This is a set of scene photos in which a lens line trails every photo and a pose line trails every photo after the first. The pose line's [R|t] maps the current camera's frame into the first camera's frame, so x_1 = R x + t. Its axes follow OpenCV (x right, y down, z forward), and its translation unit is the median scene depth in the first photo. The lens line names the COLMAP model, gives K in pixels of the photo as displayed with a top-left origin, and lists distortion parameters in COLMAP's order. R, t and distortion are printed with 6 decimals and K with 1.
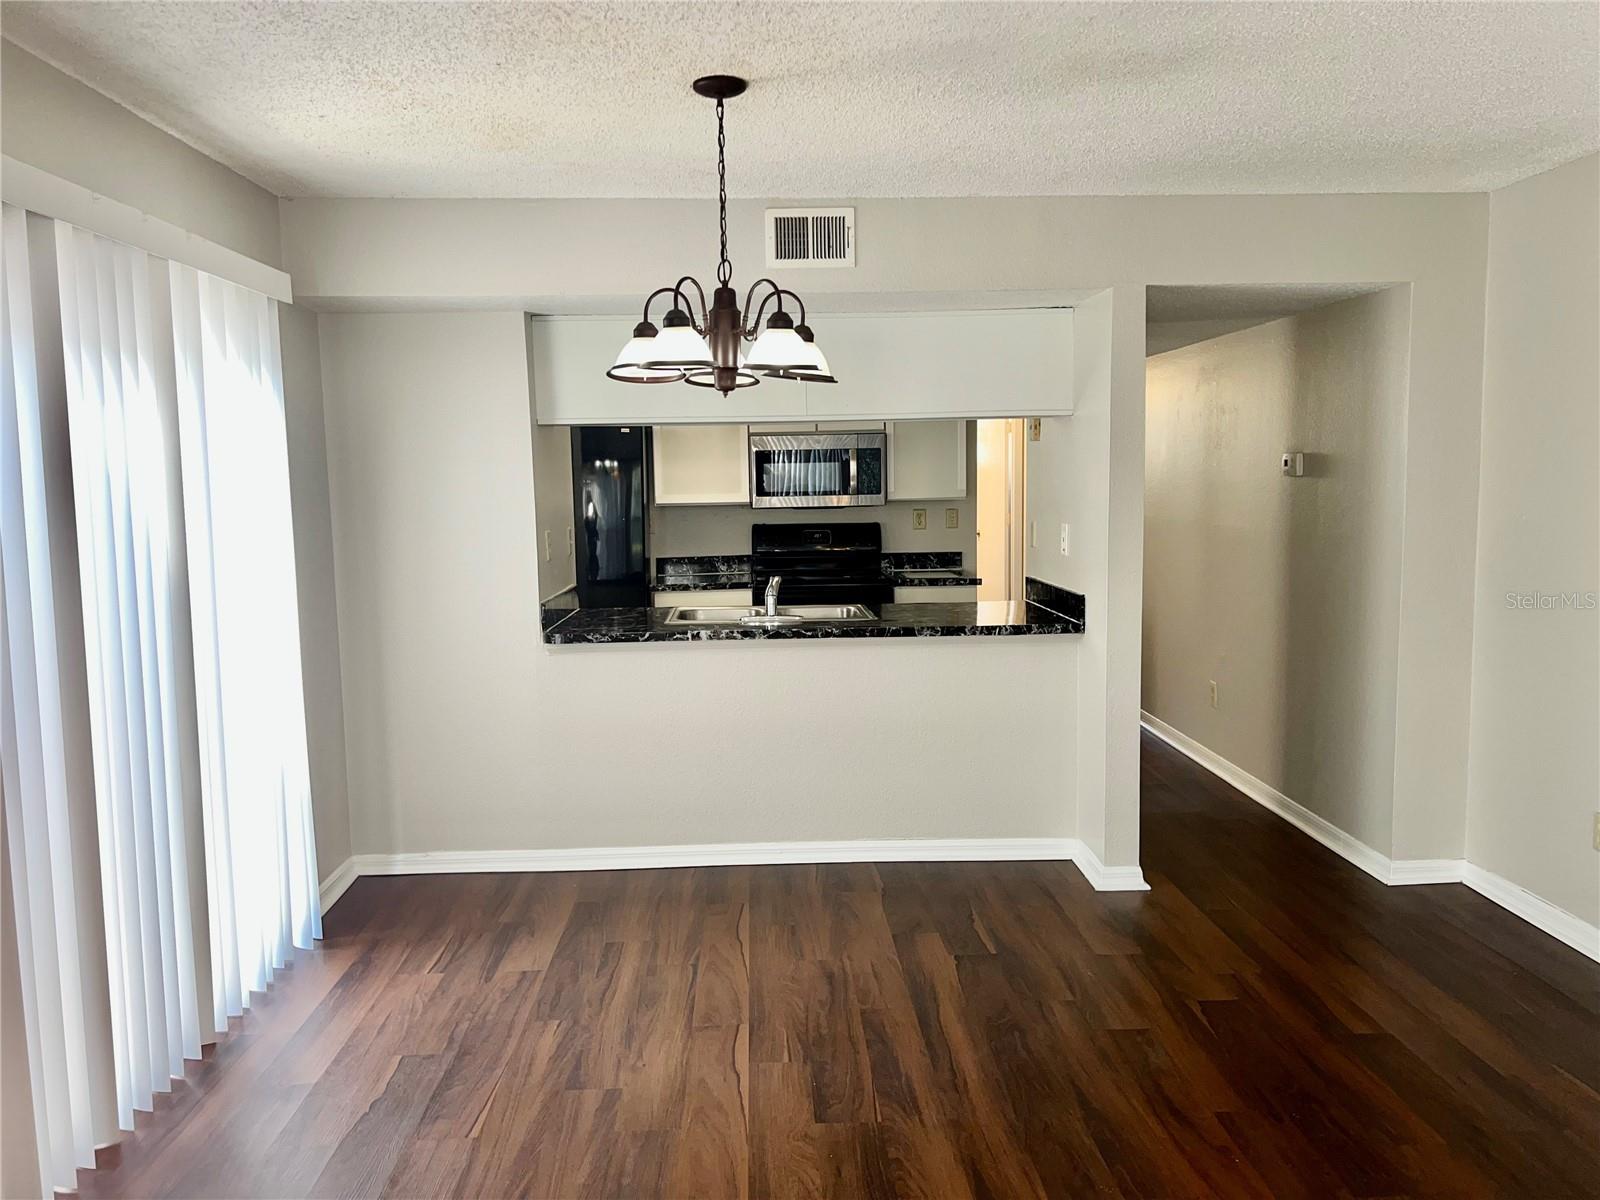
lens RADIAL K [[1213.7, 0, 800.0], [0, 1213.7, 600.0], [0, 0, 1]] dist [0.052901, -0.007105]
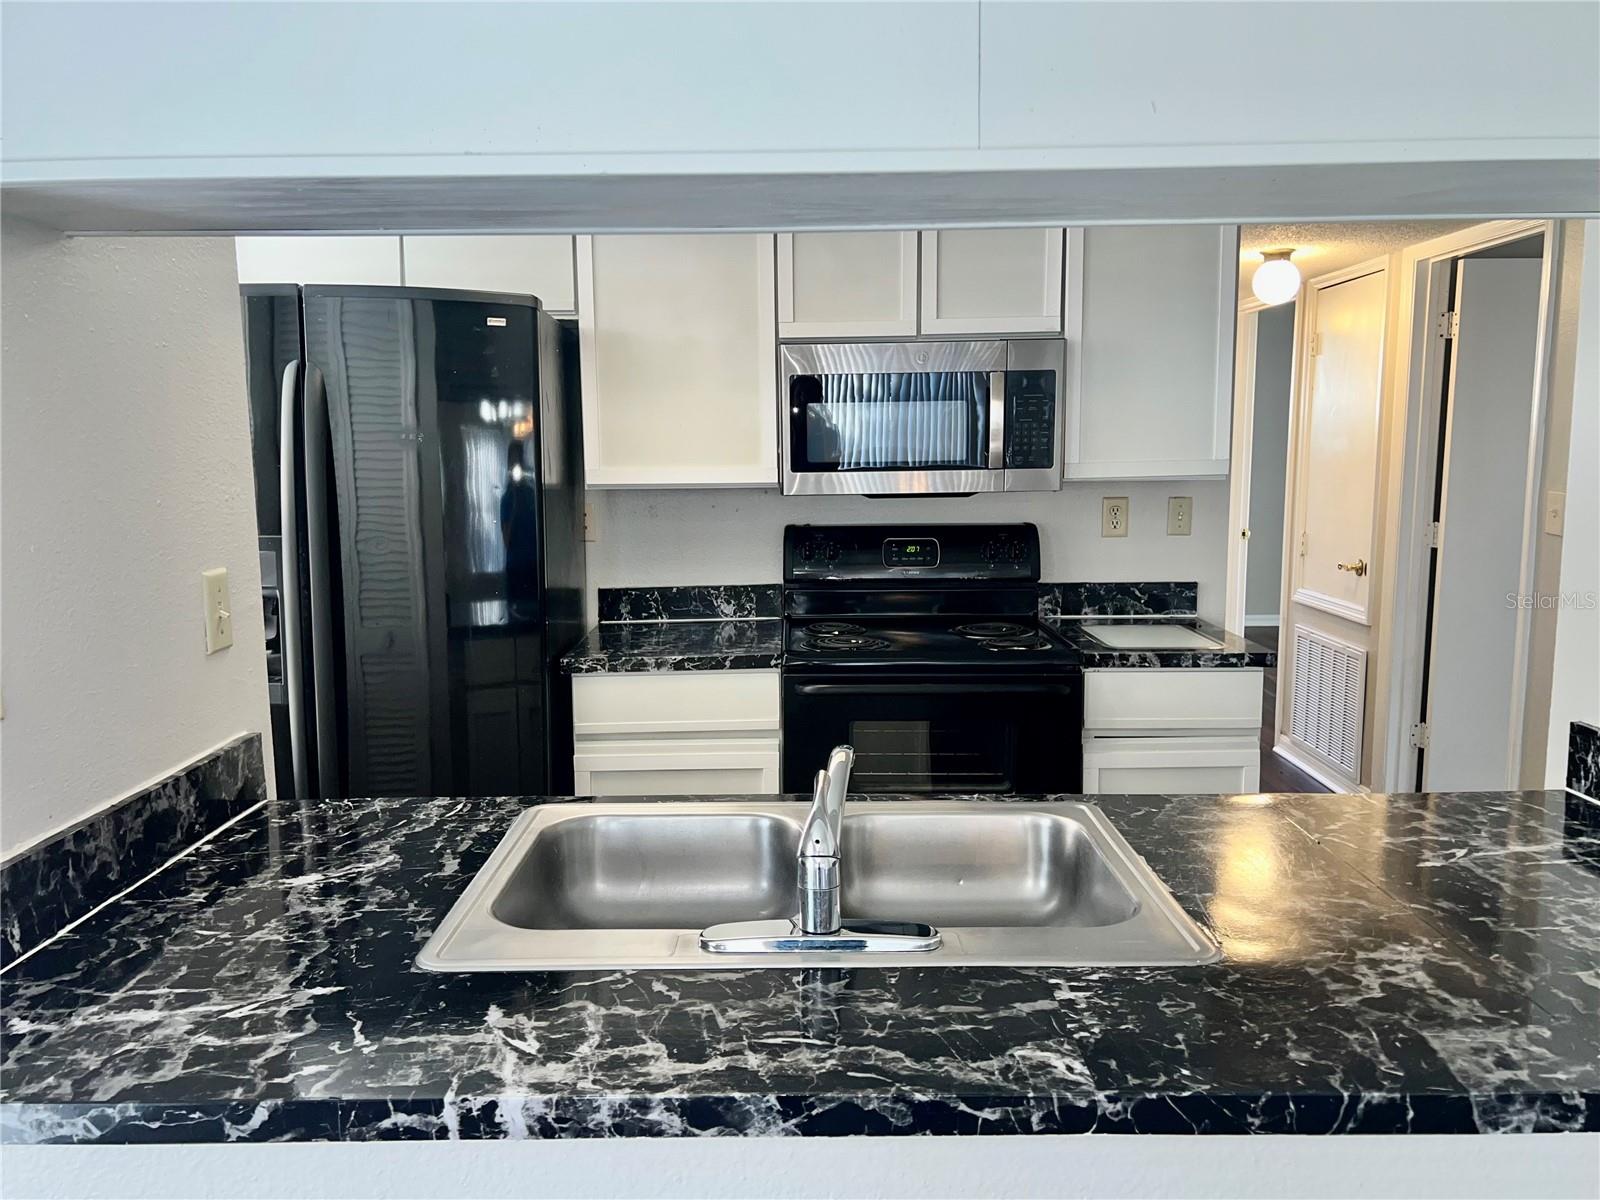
lens RADIAL K [[1213.7, 0, 800.0], [0, 1213.7, 600.0], [0, 0, 1]] dist [0.052901, -0.007105]
pose [[0.999096, 0.011212, -0.041002, -0.017529], [-0.010058, 0.999551, 0.028241, -0.067330], [0.041301, -0.027803, 0.998760, 0.723423]]
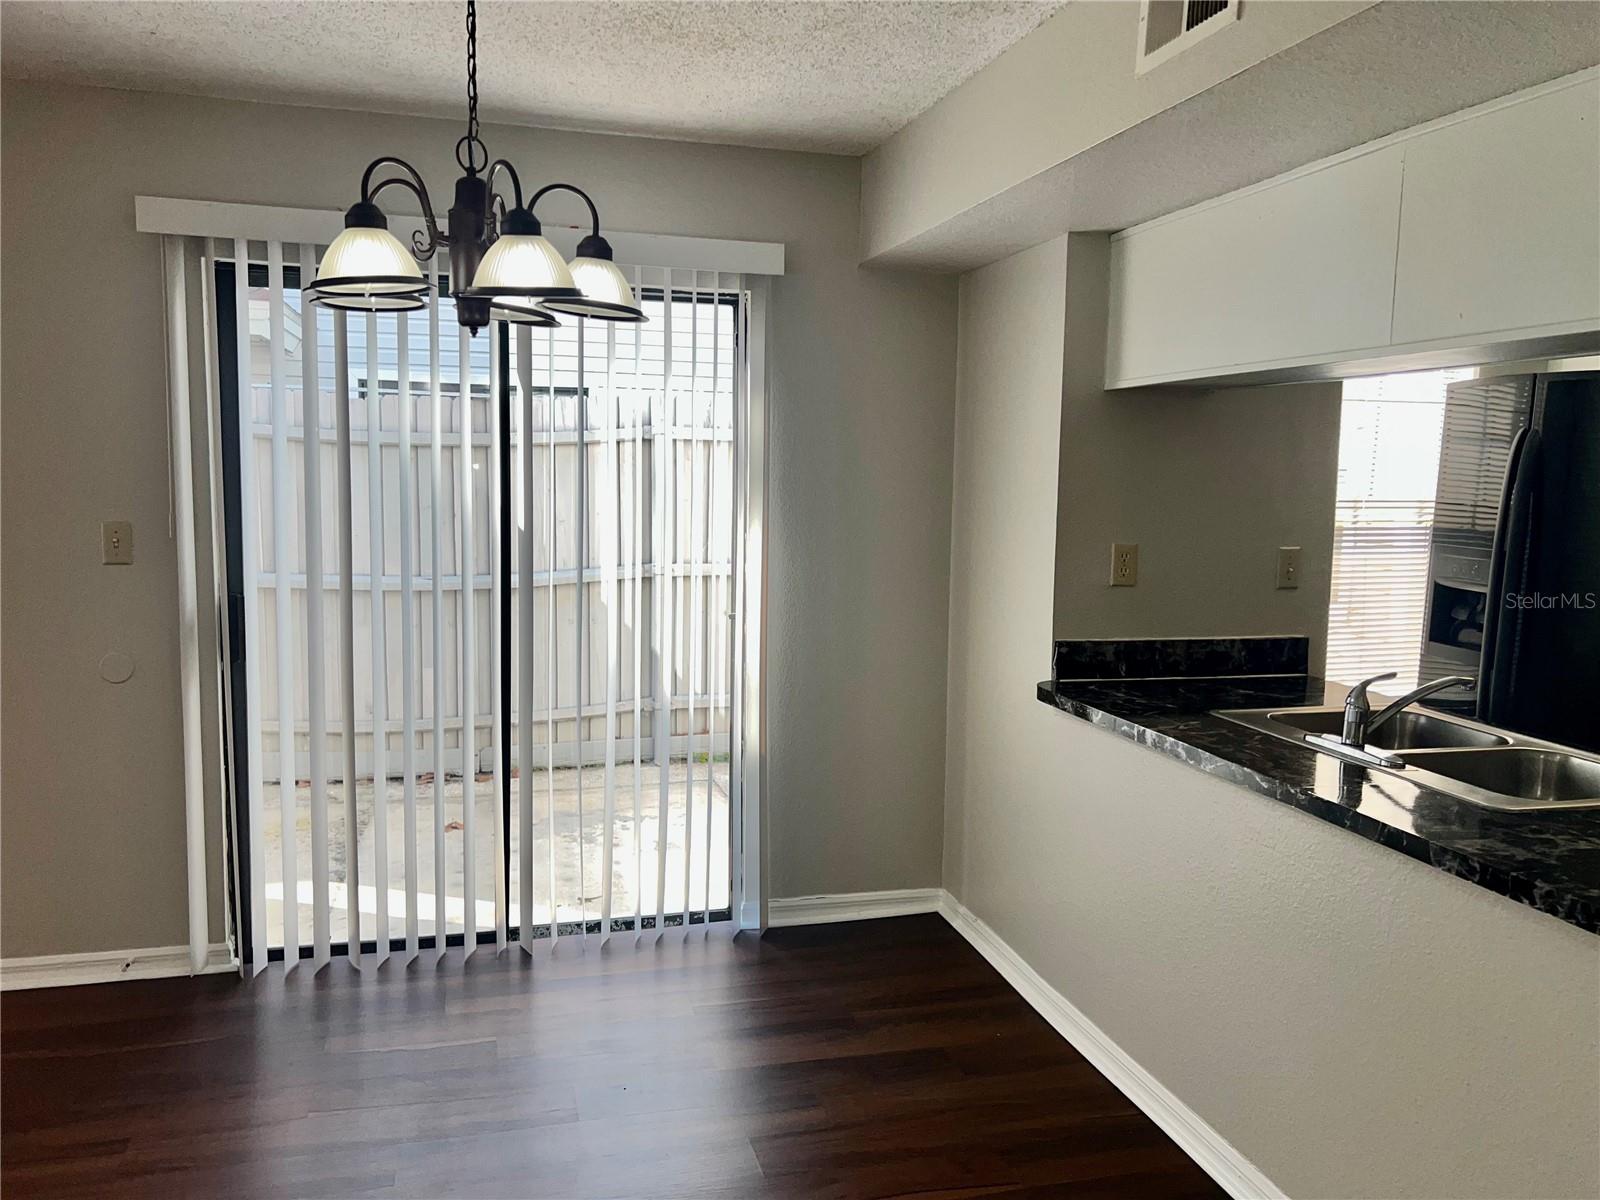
lens RADIAL K [[1213.7, 0, 800.0], [0, 1213.7, 600.0], [0, 0, 1]] dist [0.052901, -0.007105]
pose [[0.227620, 0.127804, -0.965327, 0.415833], [-0.127180, 0.986759, 0.100653, -0.069897], [0.965409, 0.099859, 0.240860, 0.637032]]
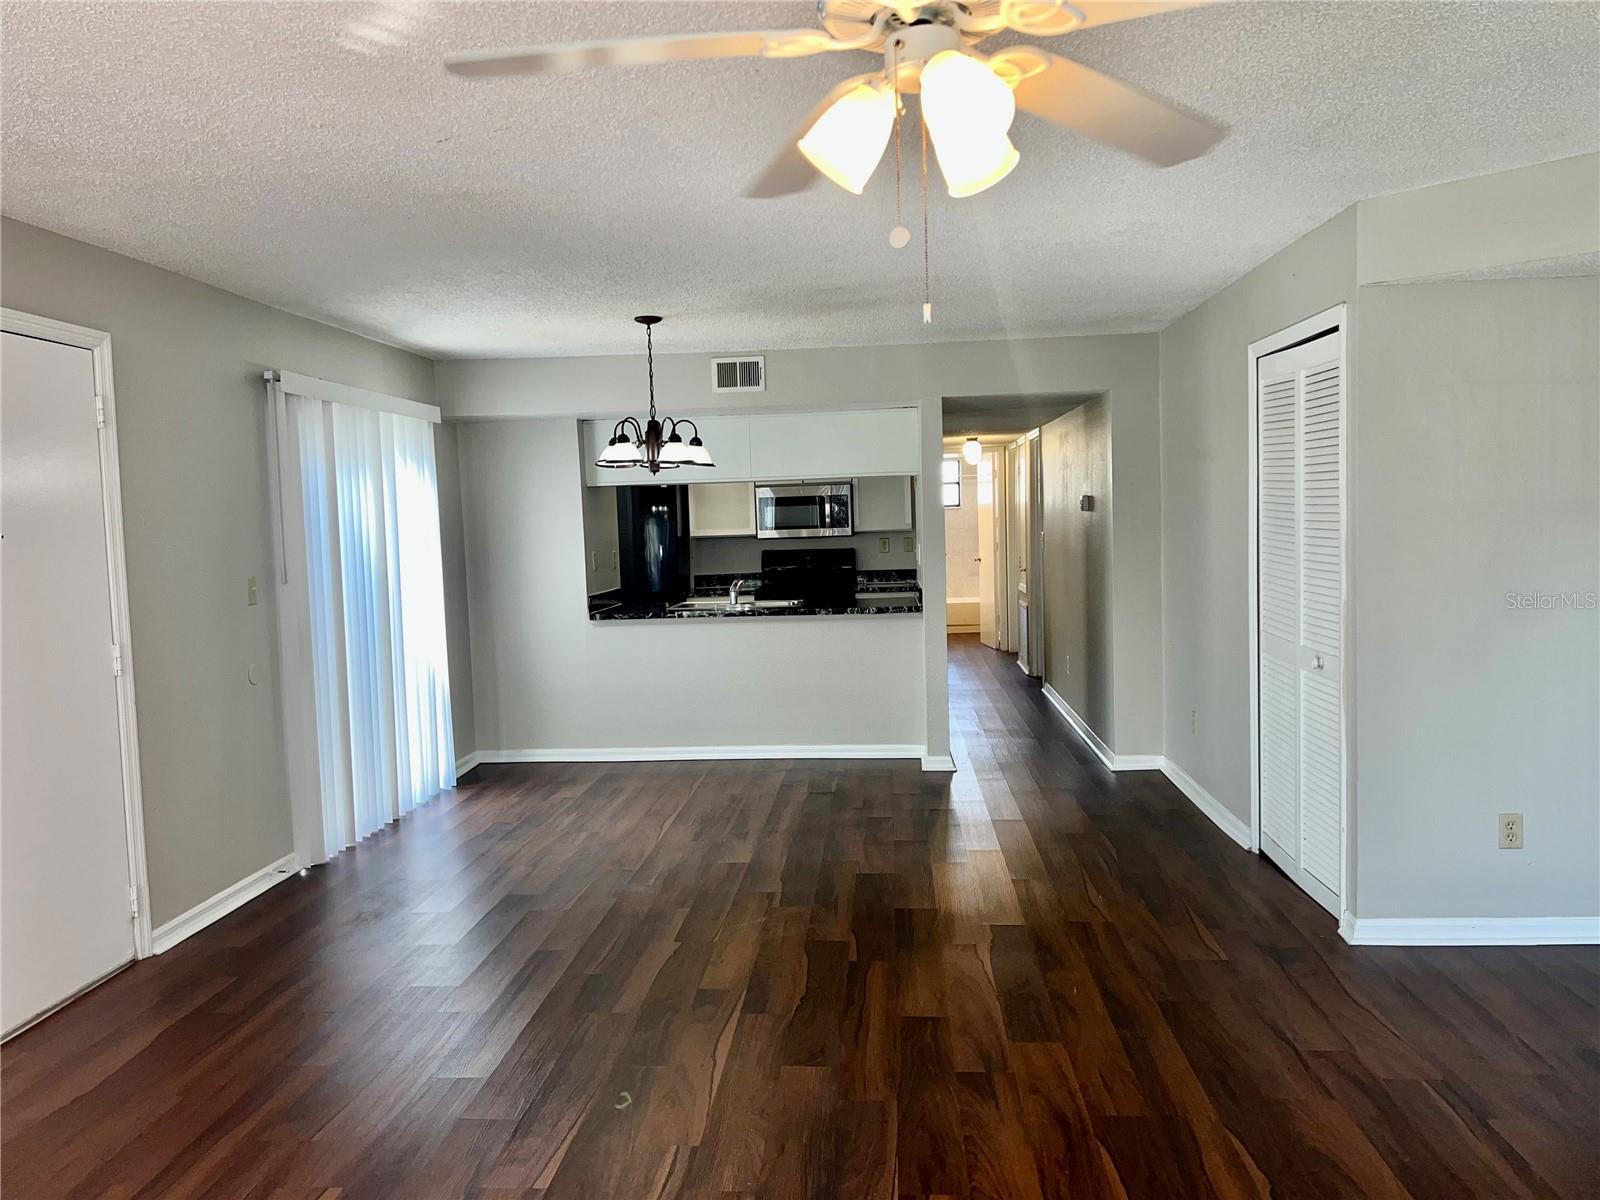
lens RADIAL K [[1208.5, 0, 800.0], [0, 1208.5, 600.0], [0, 0, 1]] dist [0.110941, -0.000830]
pose [[0.993274, -0.006875, -0.115587, 0.241480], [0.003208, 0.999486, -0.031887, 0.057432], [0.115747, 0.031302, 0.992785, -0.545597]]
